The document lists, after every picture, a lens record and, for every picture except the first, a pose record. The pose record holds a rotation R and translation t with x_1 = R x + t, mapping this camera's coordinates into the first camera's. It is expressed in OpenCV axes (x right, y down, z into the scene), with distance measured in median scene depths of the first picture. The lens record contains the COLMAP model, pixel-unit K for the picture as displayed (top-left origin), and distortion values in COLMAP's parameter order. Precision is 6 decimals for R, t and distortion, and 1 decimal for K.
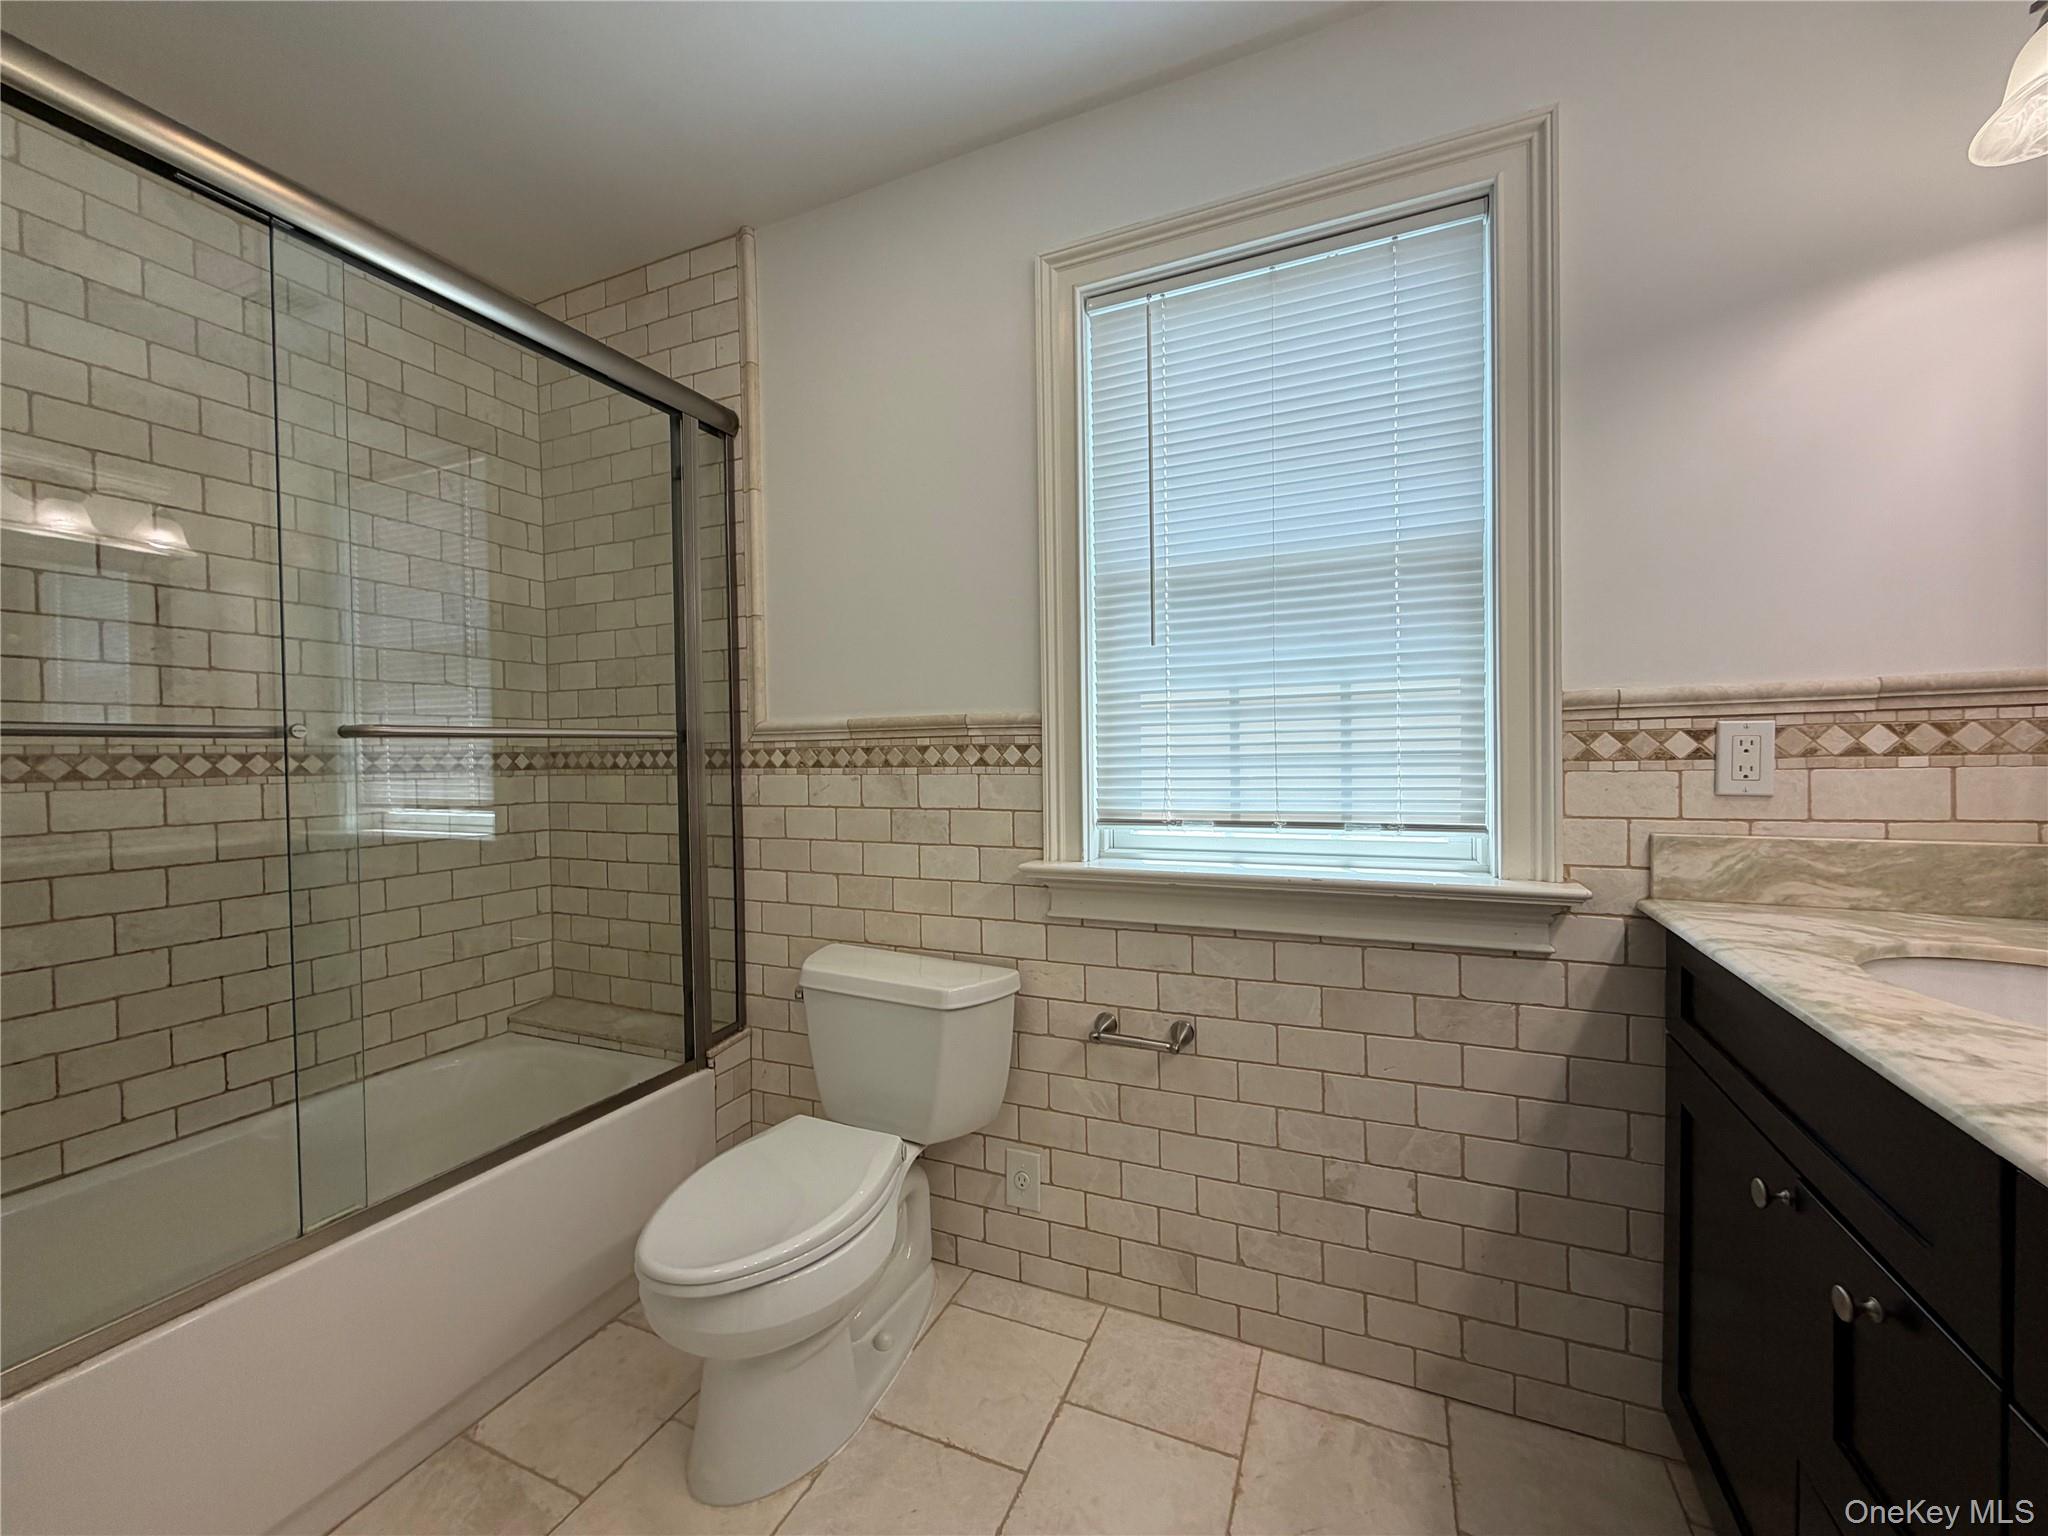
lens RADIAL K [[815.5, 0, 1023.3], [0, 815.5, 767.0], [0, 0, 1]] dist [0.000321, 0.000111]
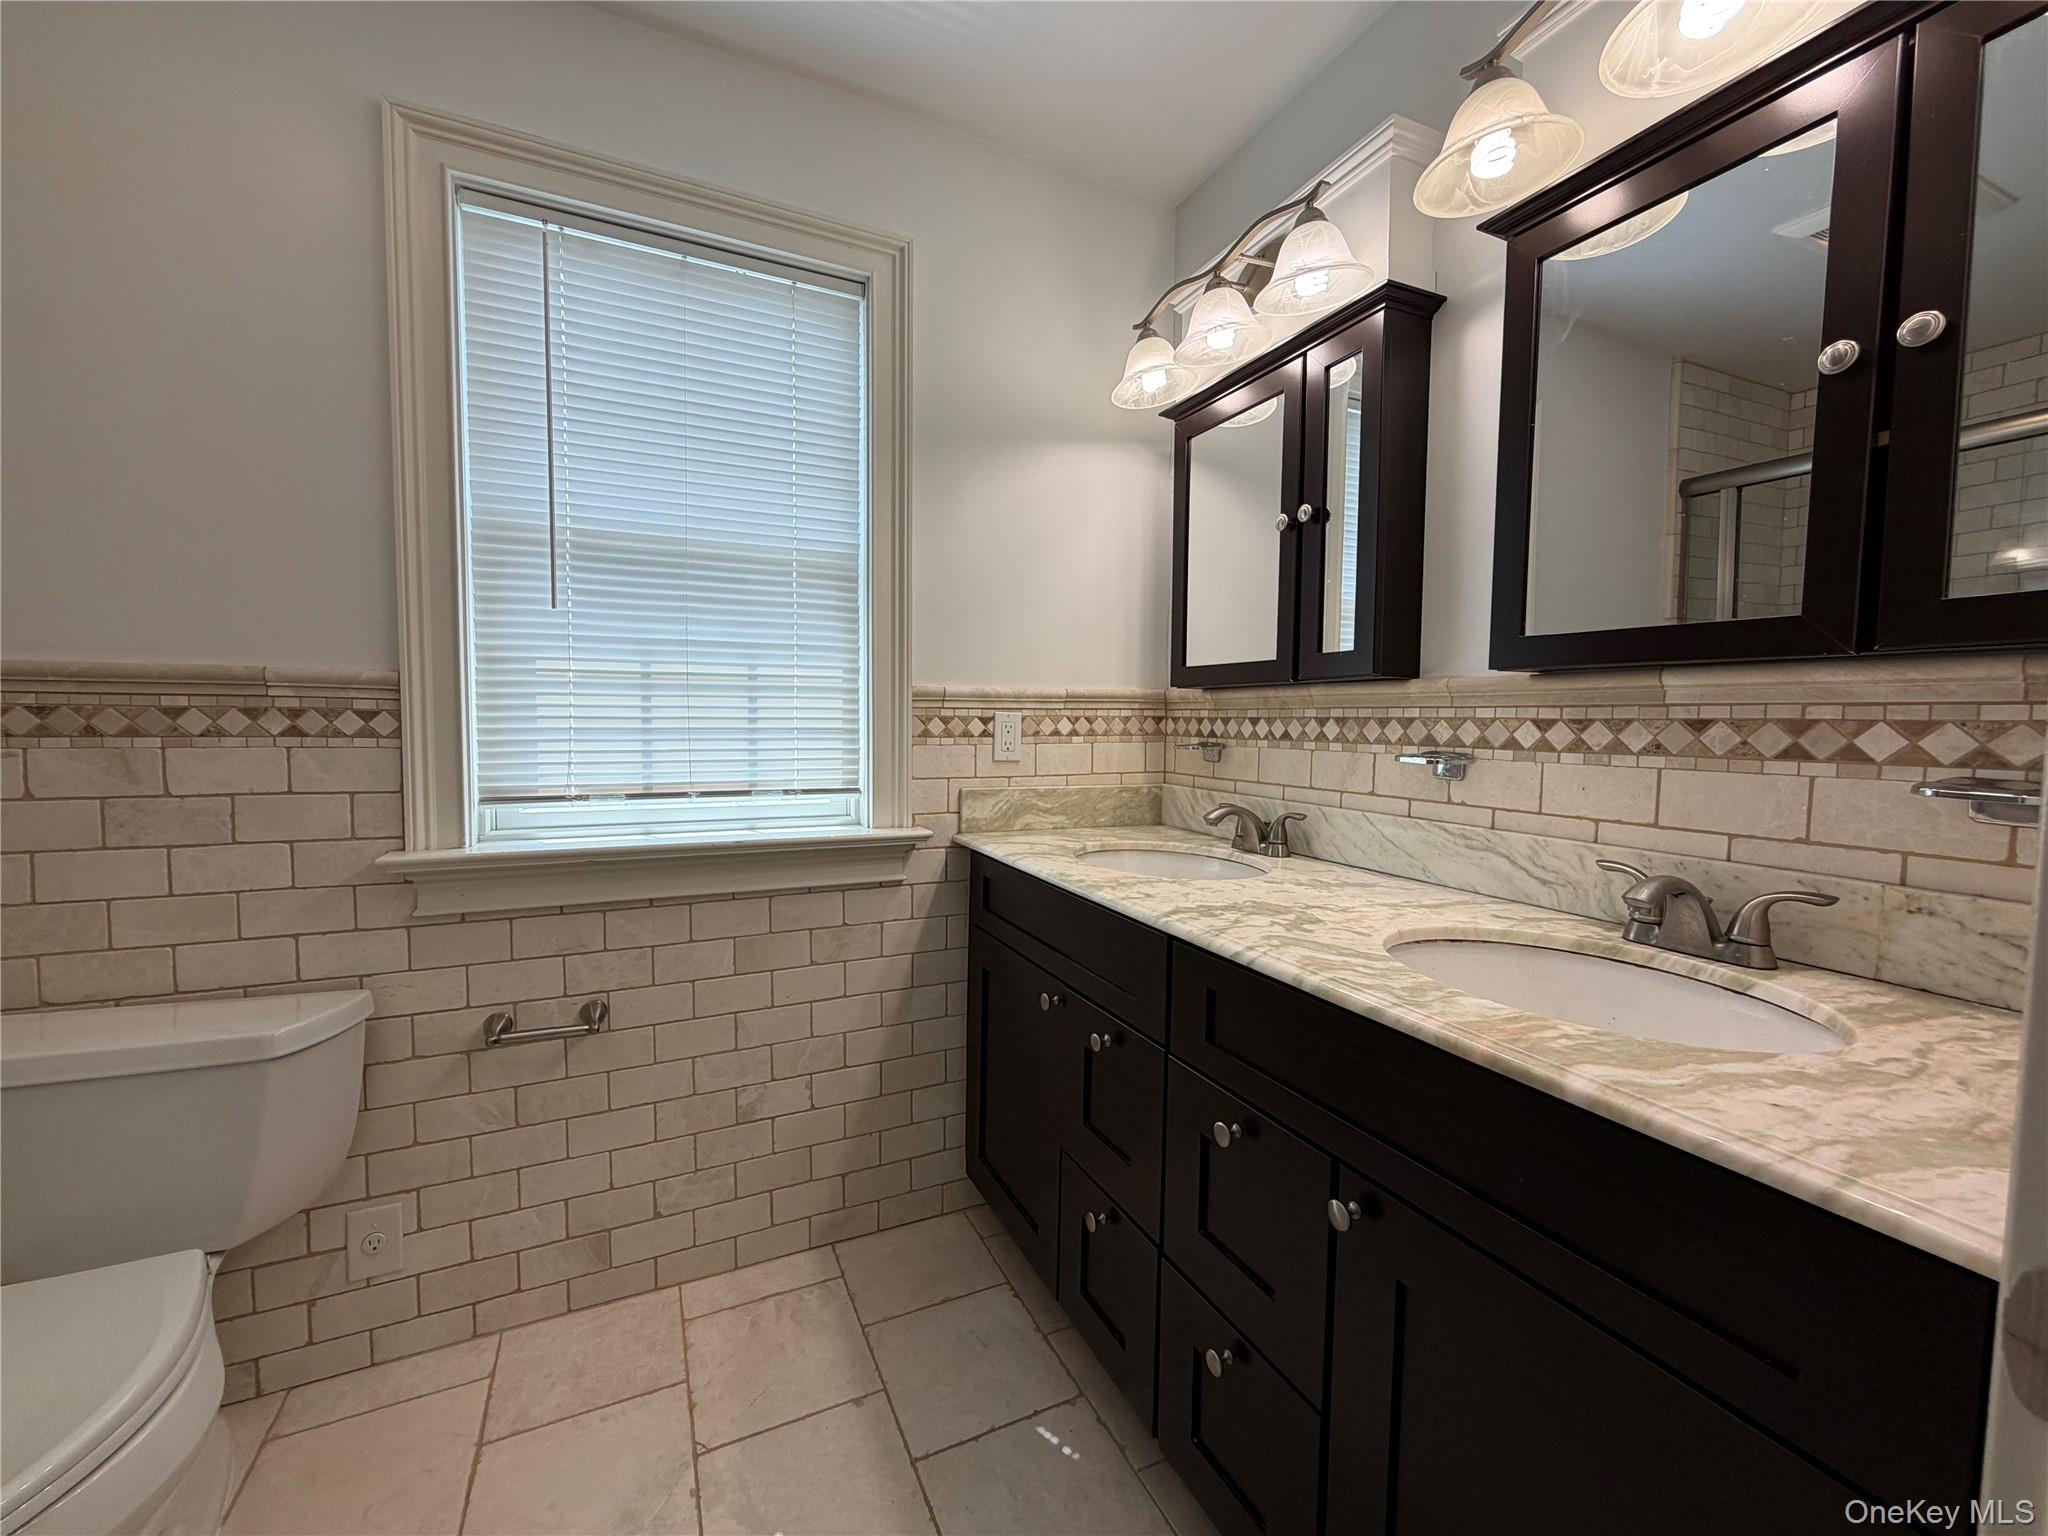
lens RADIAL K [[815.5, 0, 1020.7], [0, 815.5, 765.9], [0, 0, 1]] dist [0.000321, 0.000111]
pose [[0.651428, -0.019752, 0.758453, -0.221206], [-0.008761, 0.999399, 0.033551, -0.006194], [-0.758660, -0.028501, 0.650863, -0.014372]]
